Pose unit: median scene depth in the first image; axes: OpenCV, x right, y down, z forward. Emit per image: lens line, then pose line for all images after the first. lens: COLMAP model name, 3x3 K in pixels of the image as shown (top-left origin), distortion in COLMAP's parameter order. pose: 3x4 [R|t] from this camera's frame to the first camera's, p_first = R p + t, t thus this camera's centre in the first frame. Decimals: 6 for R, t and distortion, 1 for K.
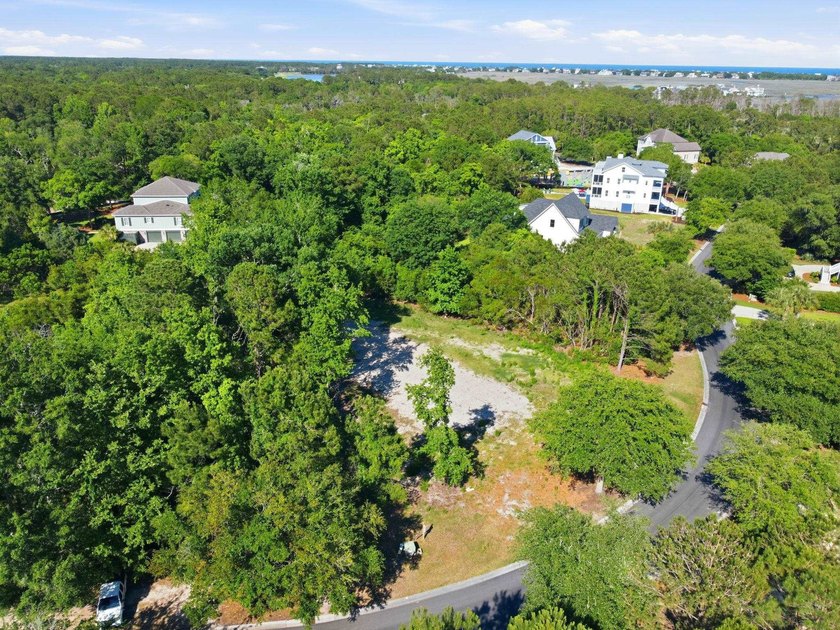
lens RADIAL K [[639.1, 0, 420.0], [0, 639.1, 315.0], [0, 0, 1]] dist [-0.004269, -0.002723]
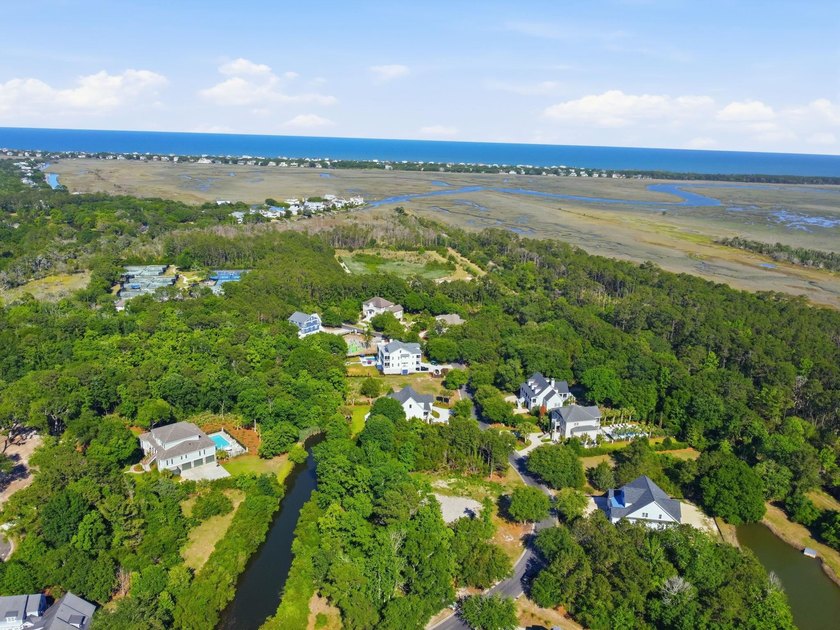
lens RADIAL K [[639.1, 0, 420.0], [0, 639.1, 315.0], [0, 0, 1]] dist [-0.004269, -0.002723]
pose [[0.815432, -0.146009, 0.560136, -1.500766], [0.198038, 0.979641, -0.032939, -0.626800], [-0.543923, 0.137788, 0.827745, -1.251812]]
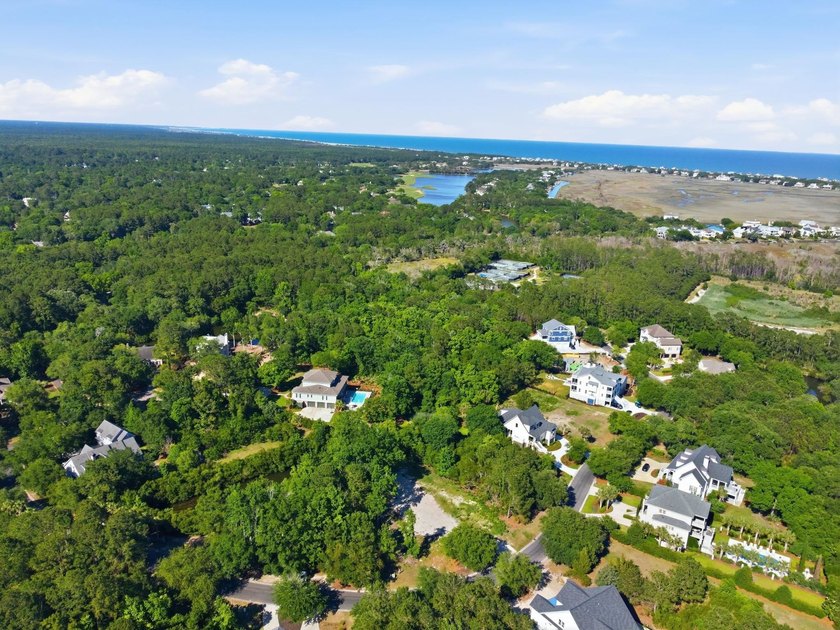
lens RADIAL K [[639.1, 0, 420.0], [0, 639.1, 315.0], [0, 0, 1]] dist [-0.004269, -0.002723]
pose [[0.980844, 0.076211, -0.179269, 0.428622], [-0.095104, 0.990506, -0.099259, -0.447562], [0.170002, 0.114407, 0.978780, -1.624821]]
